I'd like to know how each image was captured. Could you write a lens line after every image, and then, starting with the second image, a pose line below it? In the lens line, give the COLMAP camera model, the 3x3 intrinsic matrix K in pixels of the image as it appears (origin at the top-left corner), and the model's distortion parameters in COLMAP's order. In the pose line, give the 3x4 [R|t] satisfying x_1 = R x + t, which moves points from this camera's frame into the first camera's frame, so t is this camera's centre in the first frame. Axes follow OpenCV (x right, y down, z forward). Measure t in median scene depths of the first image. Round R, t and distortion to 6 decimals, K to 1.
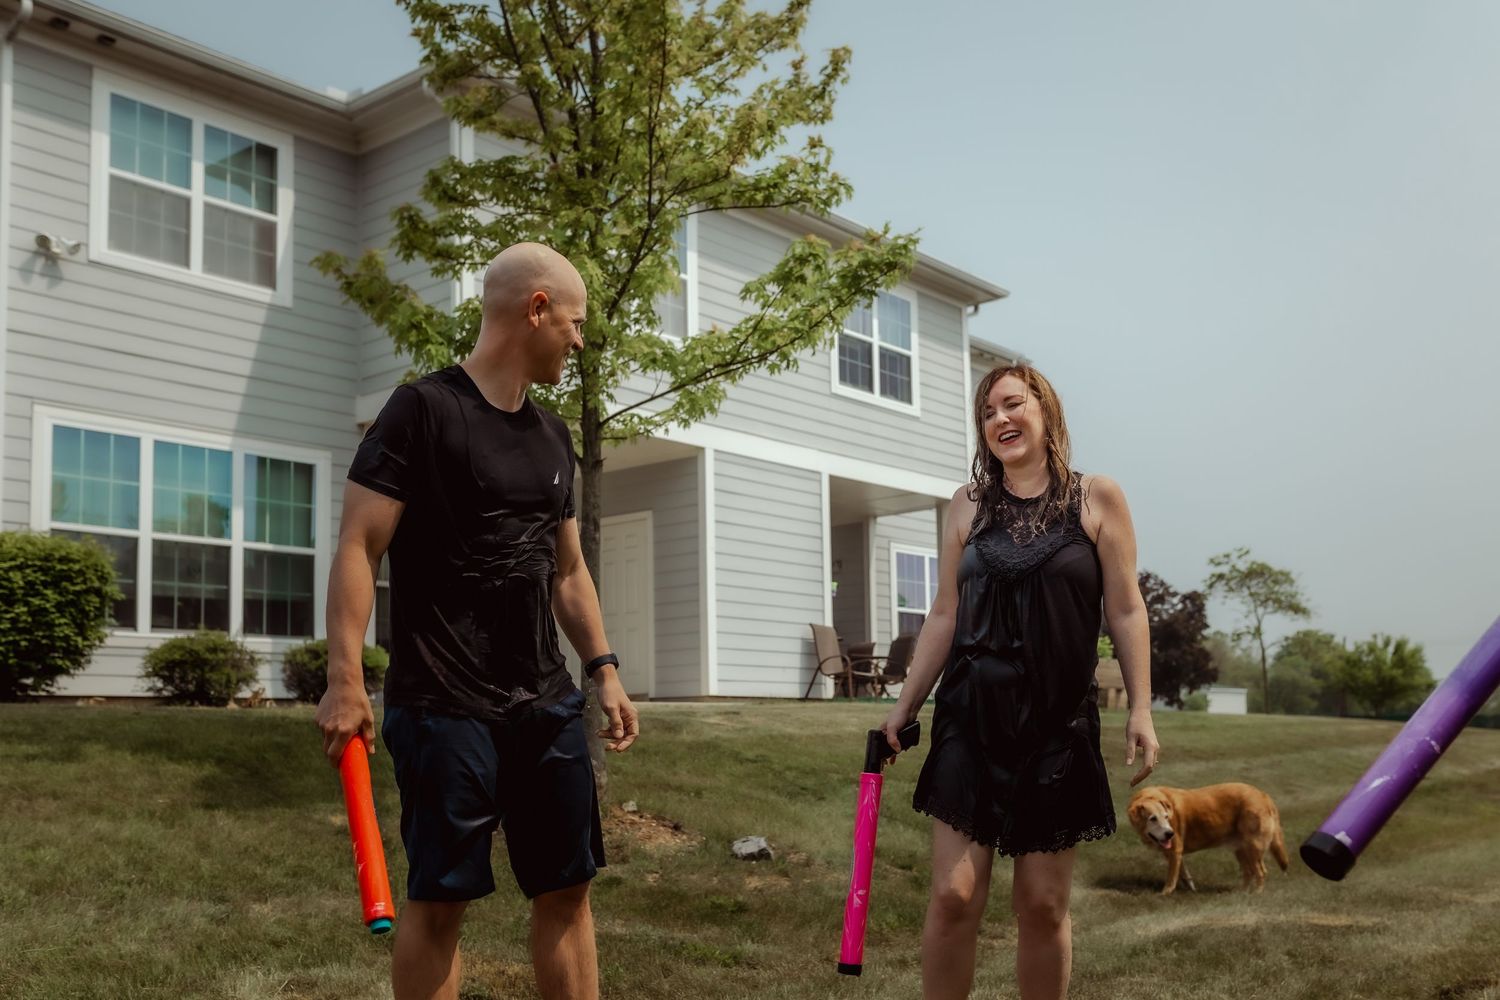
lens RADIAL K [[1481.2, 0, 740.6], [0, 1481.2, 614.7], [0, 0, 1]] dist [0.013550, 0.000000]
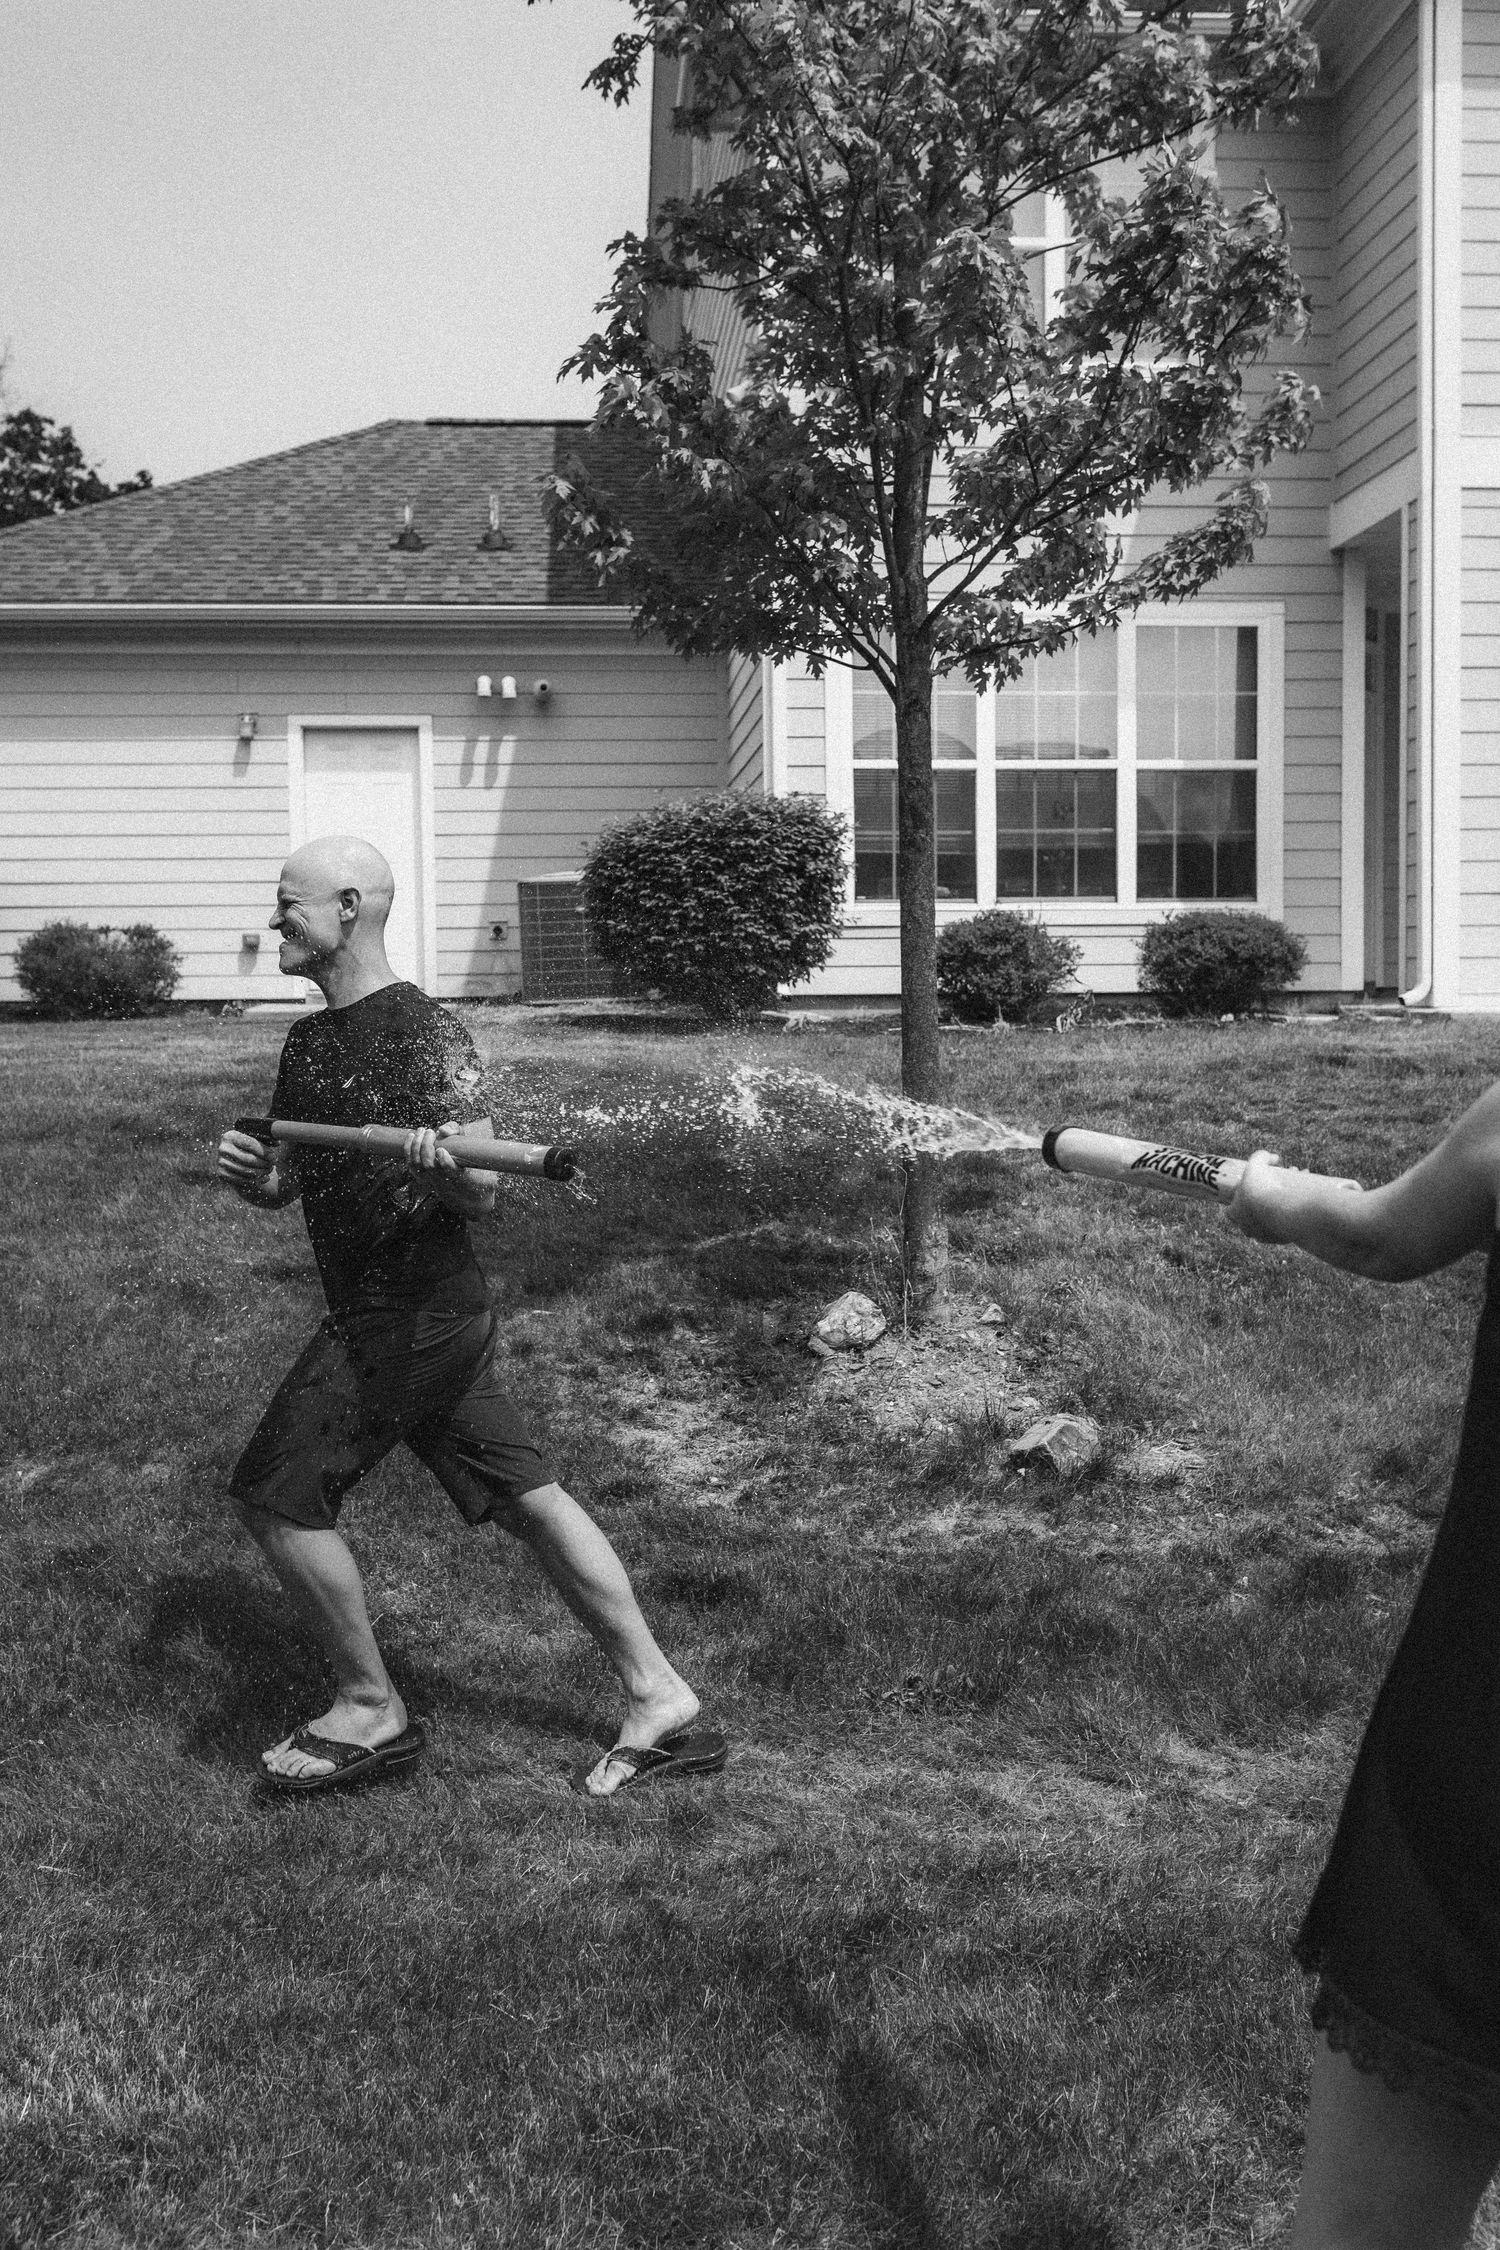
lens RADIAL K [[2111.9, 0, 817.1], [0, 2111.9, 1052.8], [0, 0, 1]] dist [0.011841, 0.000000]
pose [[0.694792, 0.042777, -0.717938, 0.271037], [0.058642, 0.991536, 0.115830, -0.039125], [0.716816, -0.122579, 0.686403, 0.237814]]
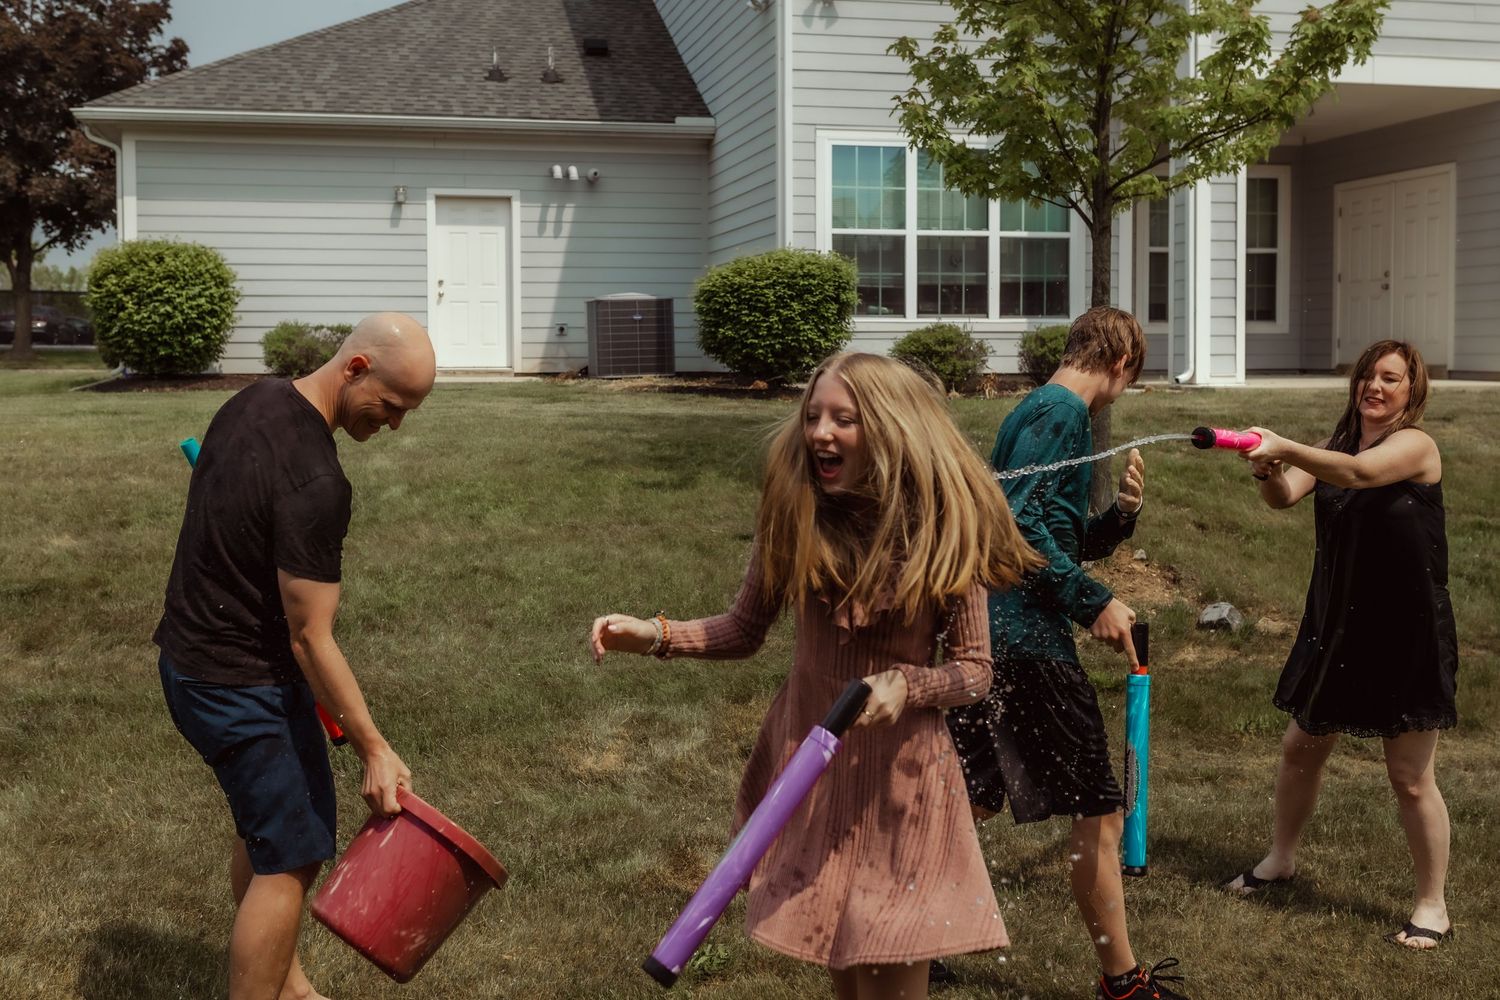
lens RADIAL K [[1481.2, 0, 706.5], [0, 1481.2, 425.0], [0, 0, 1]] dist [0.013550, 0.000000]
pose [[0.777916, 0.054509, -0.626000, 0.203138], [0.041669, 0.989563, 0.137947, -0.071561], [0.626985, -0.133396, 0.767525, -0.000285]]
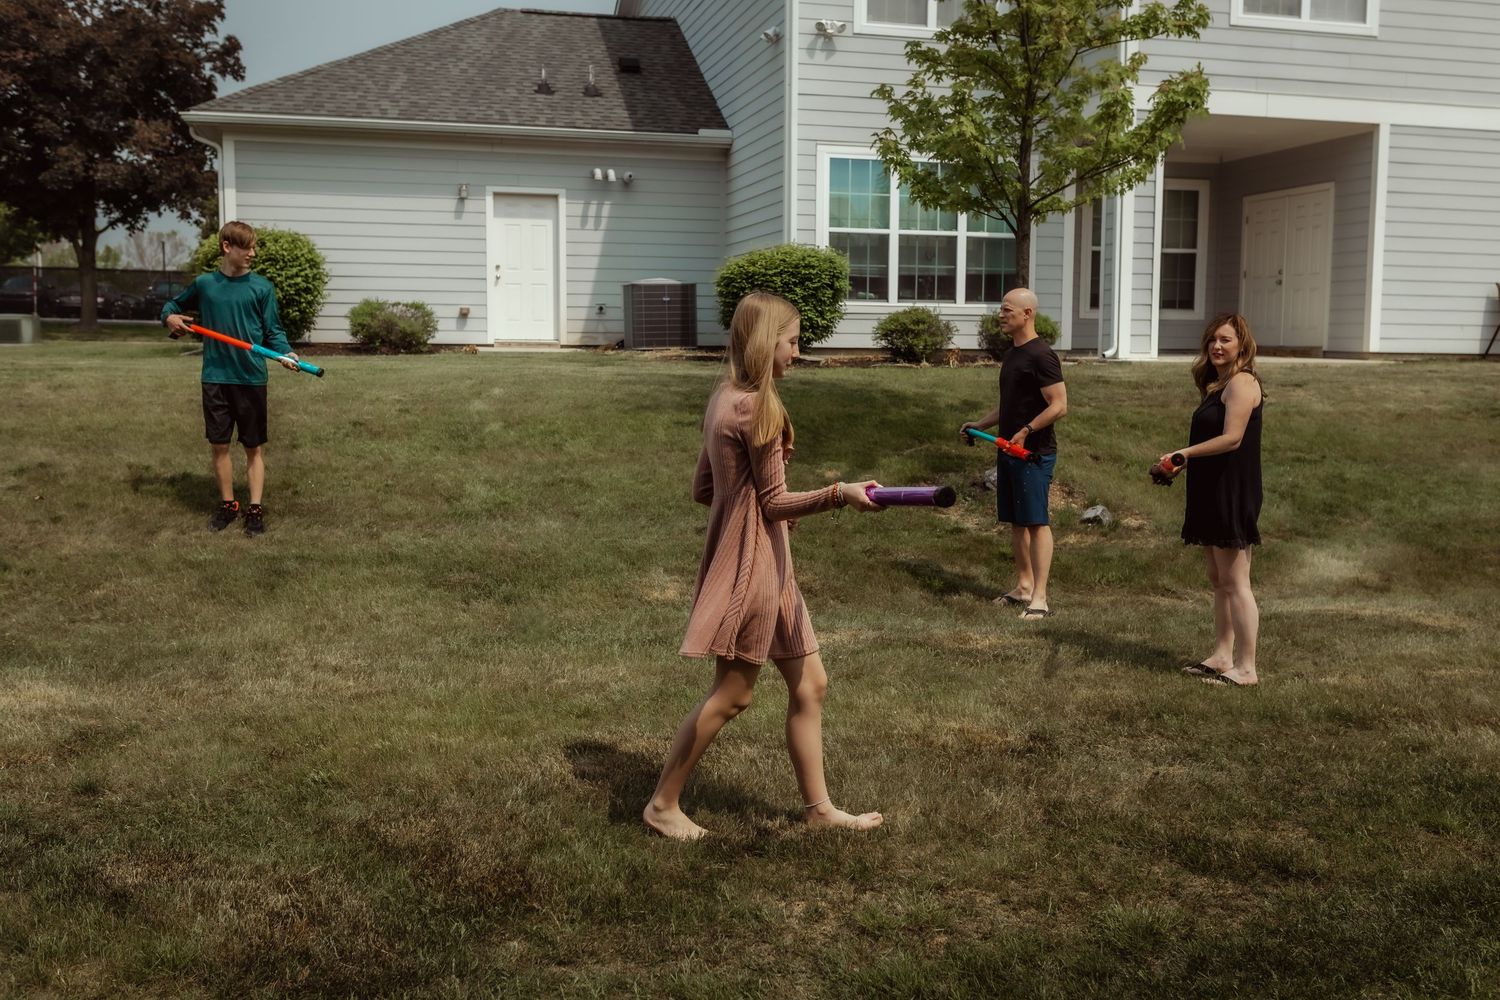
lens RADIAL K [[1407.9, 0, 791.3], [0, 1407.9, 486.0], [0, 0, 1]] dist [0.011841, 0.000000]
pose [[0.810706, 0.094318, -0.577806, 0.310093], [0.024783, 0.980524, 0.194829, -0.080245], [0.584929, -0.172269, 0.792579, -0.148477]]
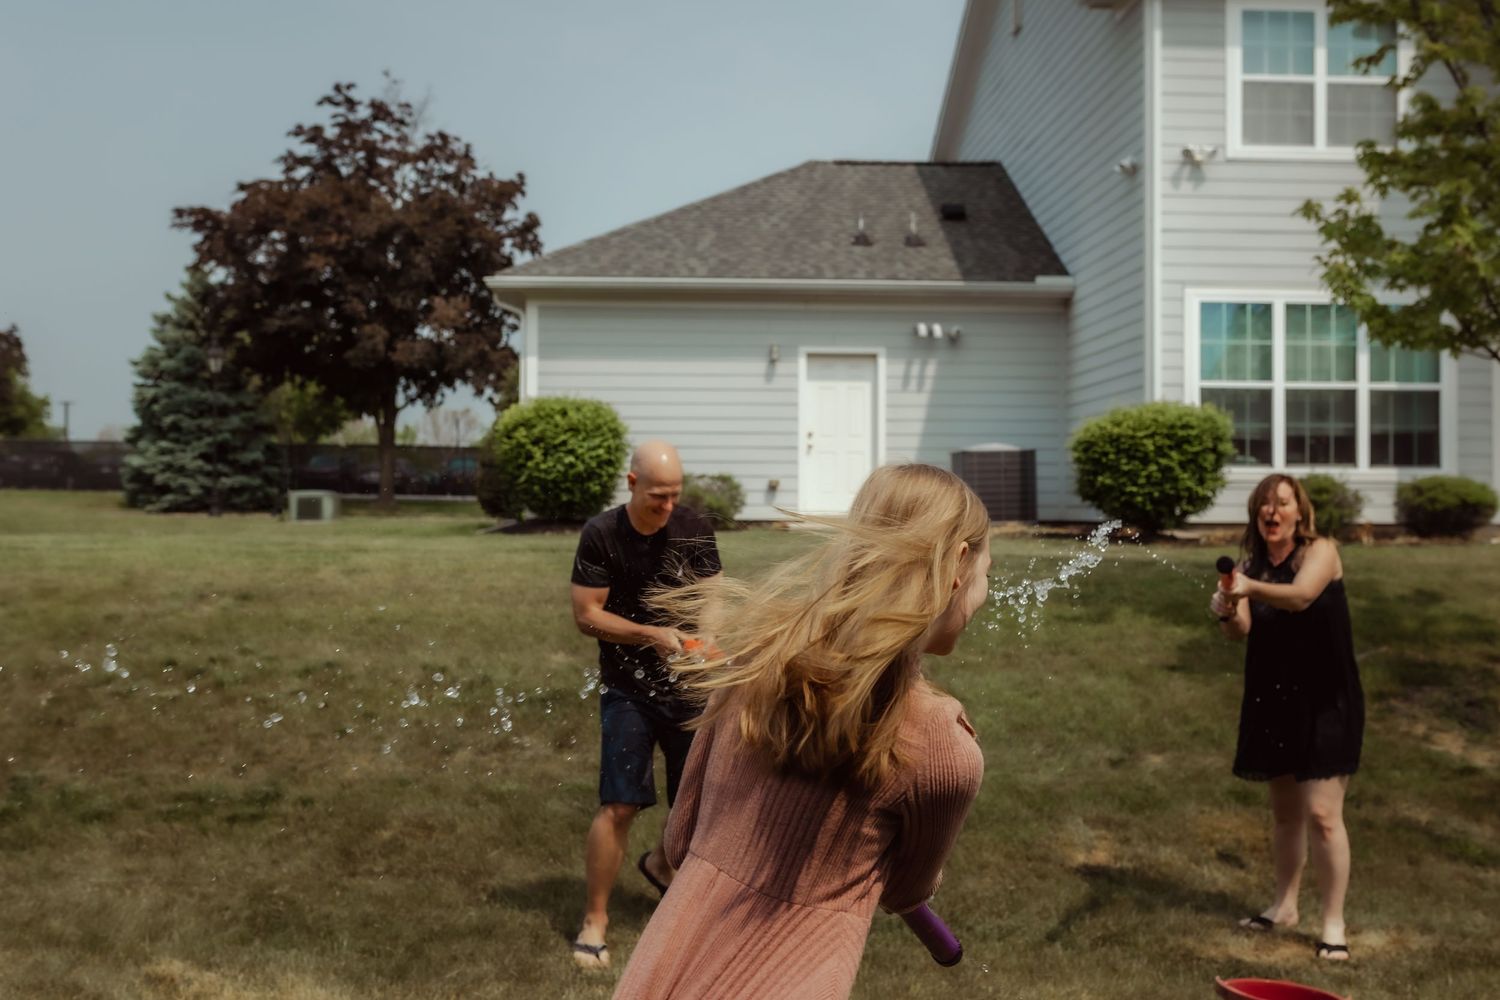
lens RADIAL K [[1481.2, 0, 794.8], [0, 1481.2, 495.5], [0, 0, 1]] dist [0.013550, 0.000000]
pose [[0.686864, 0.021264, -0.726475, 0.191720], [0.047225, 0.996154, 0.073808, -0.071801], [0.725250, -0.085004, 0.683218, -0.087974]]
